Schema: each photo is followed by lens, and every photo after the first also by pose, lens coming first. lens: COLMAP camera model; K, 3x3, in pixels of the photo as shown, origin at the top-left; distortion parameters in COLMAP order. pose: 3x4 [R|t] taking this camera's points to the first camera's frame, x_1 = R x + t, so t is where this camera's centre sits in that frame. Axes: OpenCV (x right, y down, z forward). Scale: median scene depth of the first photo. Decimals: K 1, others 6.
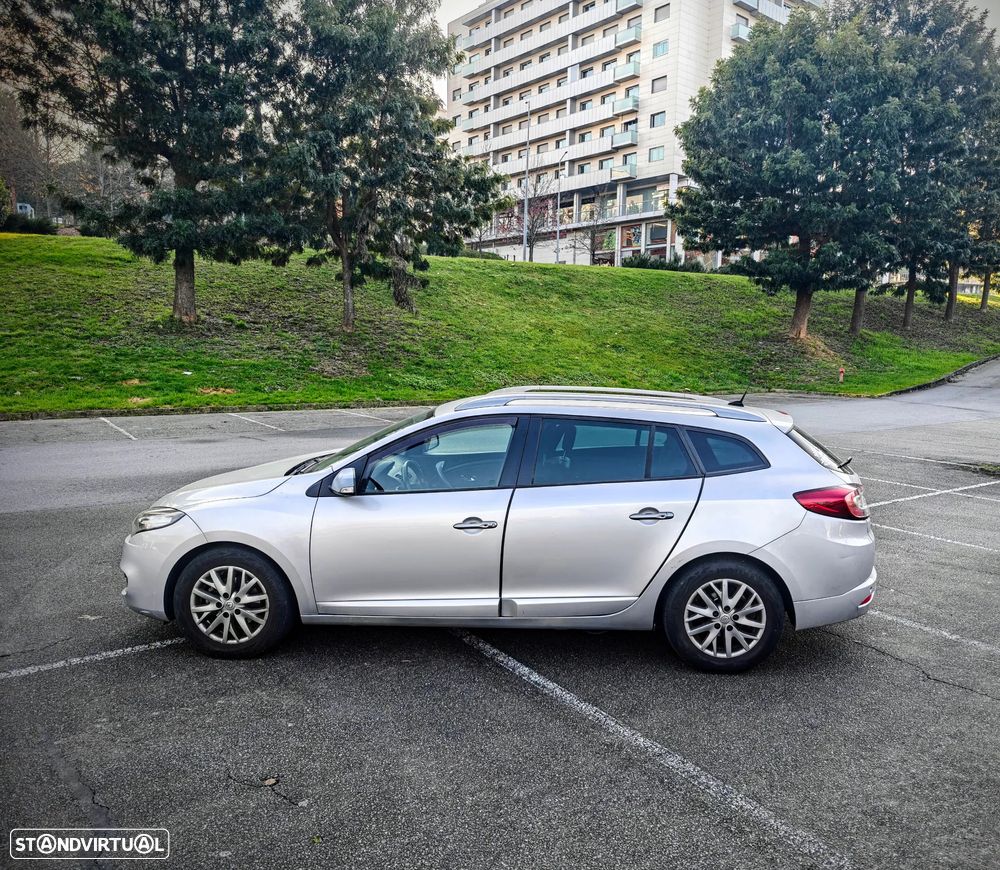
lens RADIAL K [[795.6, 0, 579.0], [0, 795.6, 431.0], [0, 0, 1]] dist [0.039370, -0.037539]
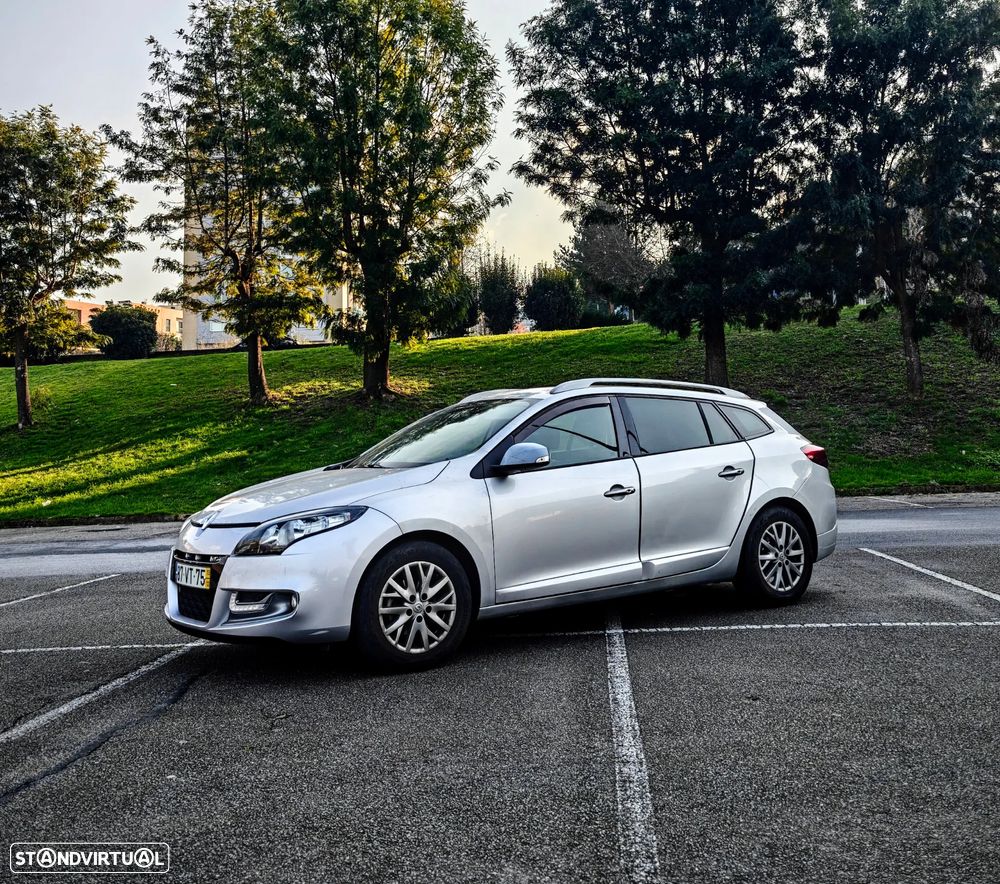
lens RADIAL K [[1072.3, 0, 514.9], [0, 1072.3, 312.3], [0, 0, 1]] dist [0.027684, 0.000000]
pose [[0.741766, -0.135932, -0.656739, 0.117561], [-0.020679, 0.974143, -0.224985, 0.033702], [0.670340, 0.180467, 0.719775, 0.015626]]
